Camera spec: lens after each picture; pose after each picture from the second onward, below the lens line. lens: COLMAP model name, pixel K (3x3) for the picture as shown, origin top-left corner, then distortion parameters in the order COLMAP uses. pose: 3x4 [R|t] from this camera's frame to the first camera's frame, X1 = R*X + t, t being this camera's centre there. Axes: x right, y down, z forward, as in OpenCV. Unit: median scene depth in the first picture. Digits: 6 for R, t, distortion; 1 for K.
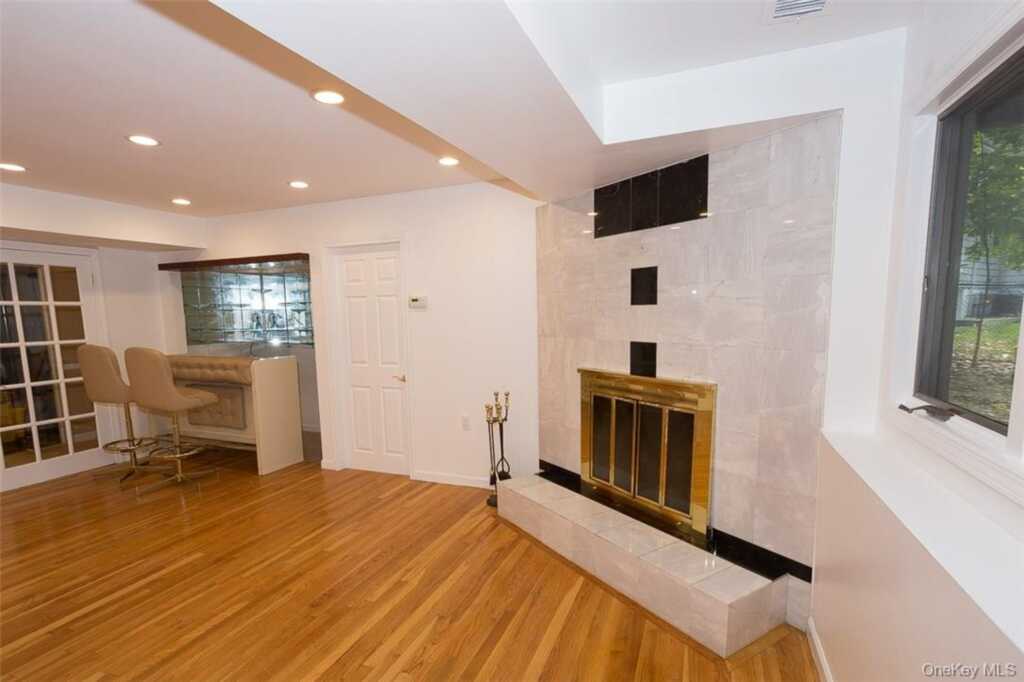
lens RADIAL K [[510.4, 0, 512.8], [0, 510.4, 383.6], [0, 0, 1]] dist [-0.022521, 0.010690]
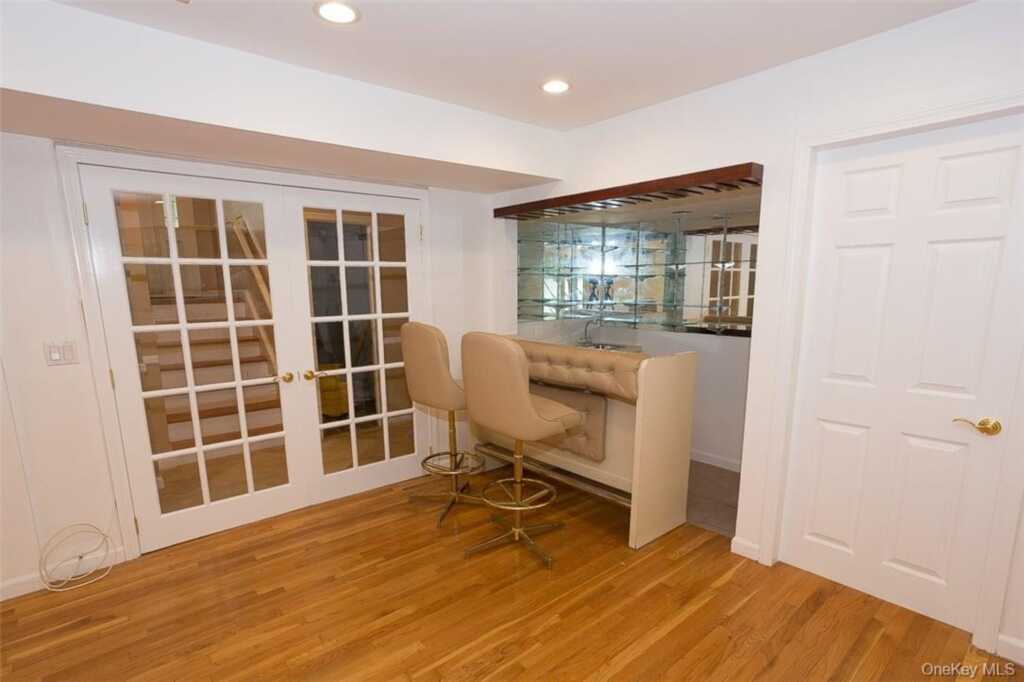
lens RADIAL K [[510.4, 0, 508.0], [0, 510.4, 385.4], [0, 0, 1]] dist [-0.022521, 0.010690]
pose [[0.884779, 0.092247, -0.456789, -0.362393], [-0.064990, 0.995058, 0.075066, -0.047184], [0.461456, -0.036730, 0.886402, 0.393811]]
